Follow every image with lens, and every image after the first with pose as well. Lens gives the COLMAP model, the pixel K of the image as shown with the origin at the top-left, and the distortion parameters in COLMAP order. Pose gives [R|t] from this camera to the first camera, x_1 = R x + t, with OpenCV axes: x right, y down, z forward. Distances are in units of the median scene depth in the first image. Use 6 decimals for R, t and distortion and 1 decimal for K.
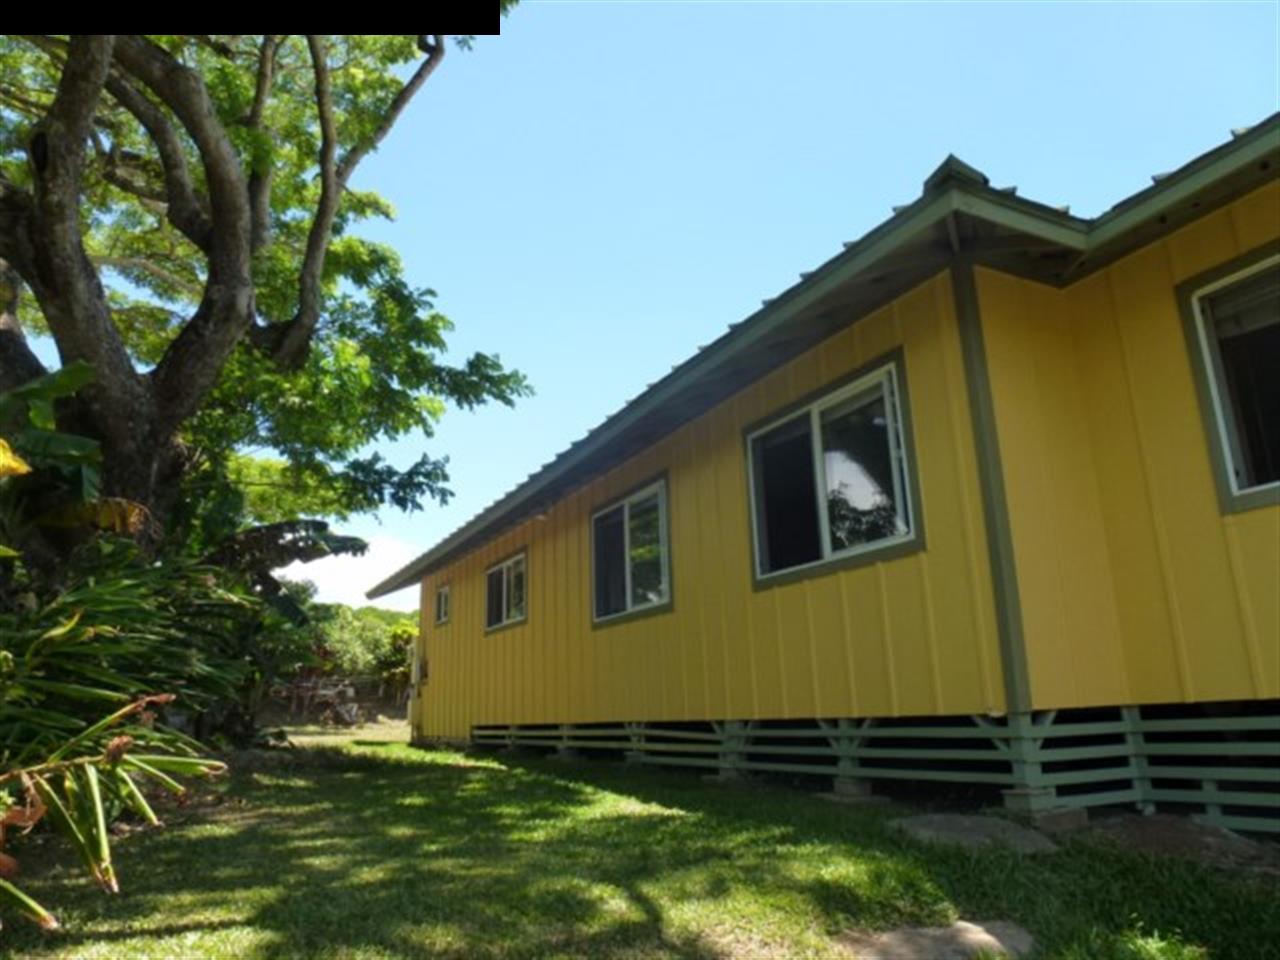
lens RADIAL K [[929.2, 0, 640.0], [0, 929.2, 480.0], [0, 0, 1]] dist [-0.039789, 0.001432]
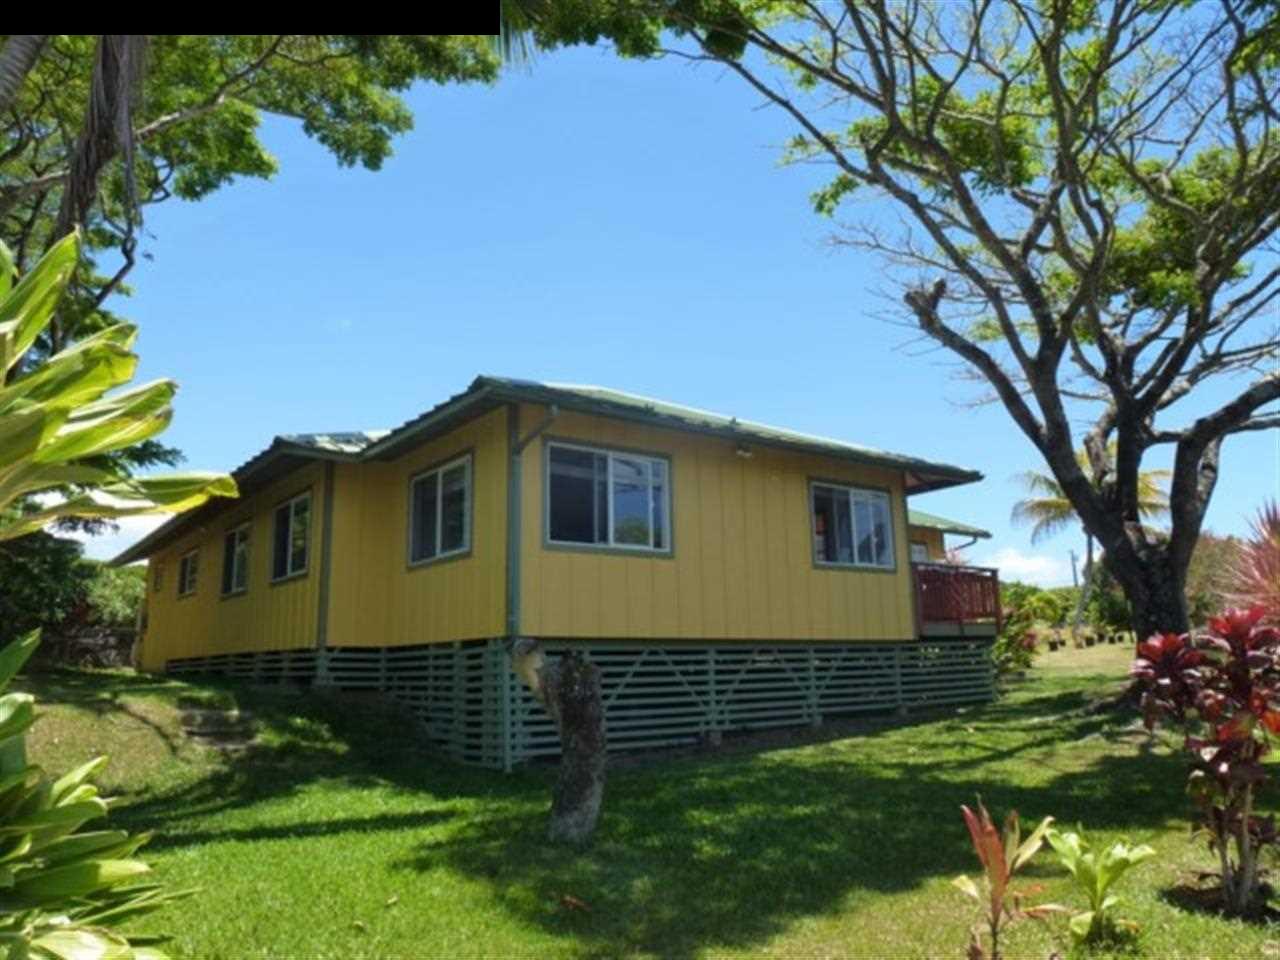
lens RADIAL K [[929.2, 0, 640.0], [0, 929.2, 480.0], [0, 0, 1]] dist [-0.039789, 0.001432]
pose [[0.981791, 0.063719, 0.178960, 0.125620], [-0.069729, 0.997187, 0.027484, -0.050946], [-0.176706, -0.039463, 0.983472, -0.249234]]
